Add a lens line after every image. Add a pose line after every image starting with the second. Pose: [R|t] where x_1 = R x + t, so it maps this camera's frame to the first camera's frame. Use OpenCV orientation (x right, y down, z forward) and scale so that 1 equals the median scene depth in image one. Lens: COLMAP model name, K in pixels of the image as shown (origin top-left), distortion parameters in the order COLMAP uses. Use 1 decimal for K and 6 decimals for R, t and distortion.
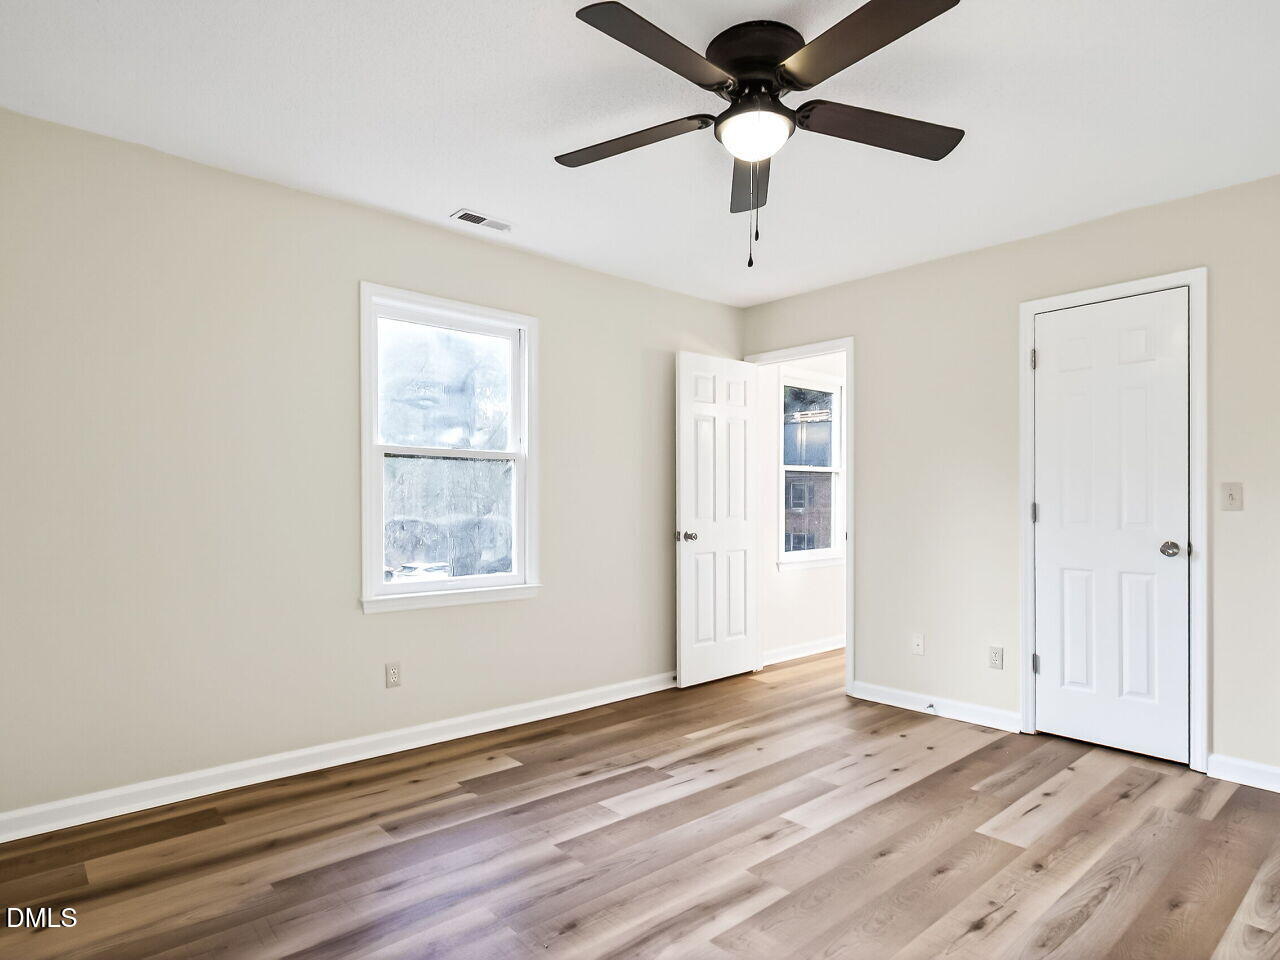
lens RADIAL K [[735.7, 0, 640.0], [0, 735.7, 480.0], [0, 0, 1]] dist [0.000366, 0.000215]
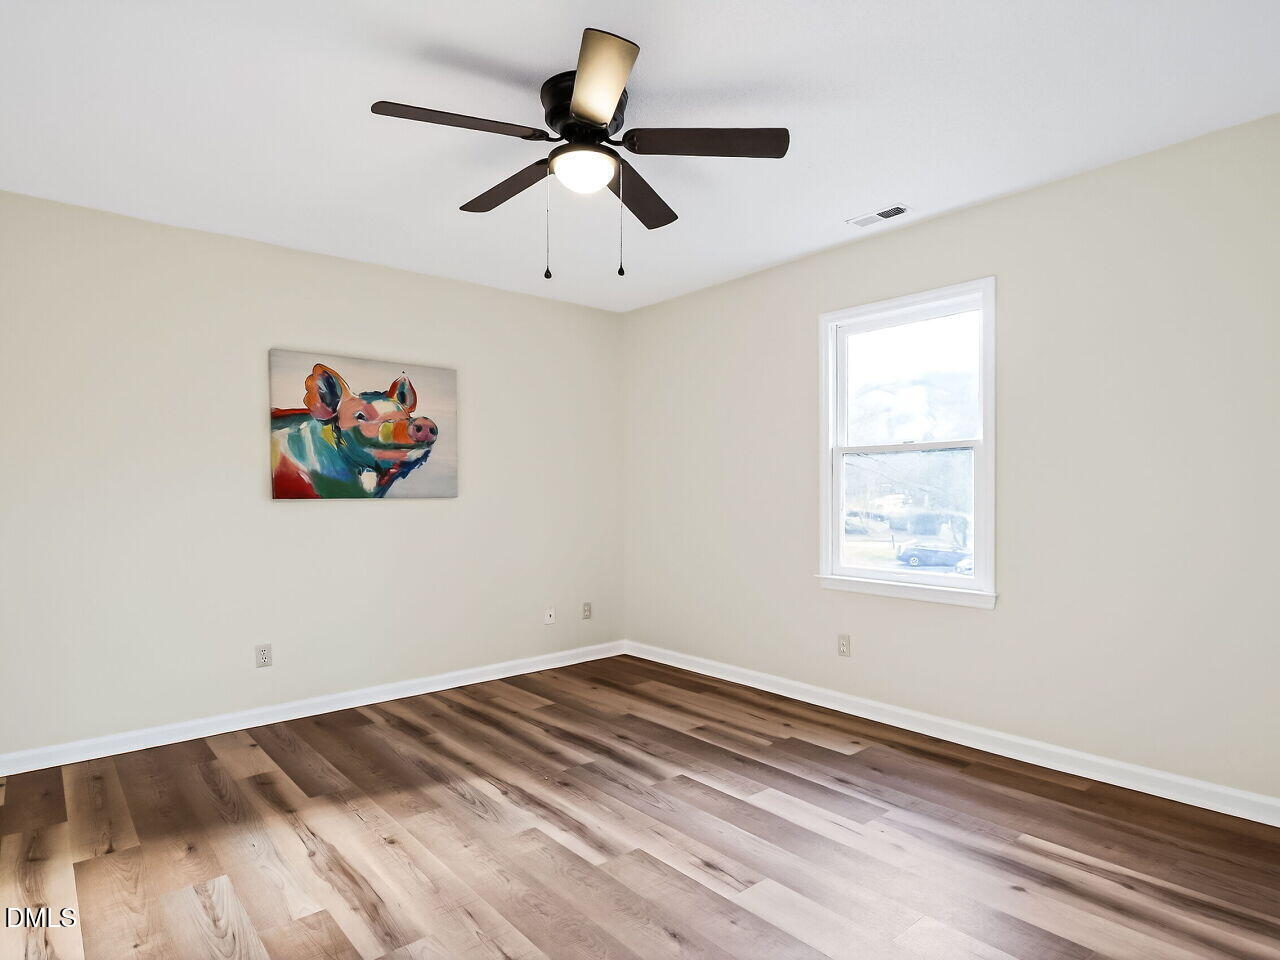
lens RADIAL K [[735.7, 0, 640.0], [0, 735.7, 480.0], [0, 0, 1]] dist [0.000366, 0.000215]
pose [[-0.029464, -0.015471, -0.999446, 1.062430], [0.035024, 0.999250, -0.016501, 0.019662], [0.998952, -0.035491, -0.028900, 0.929210]]
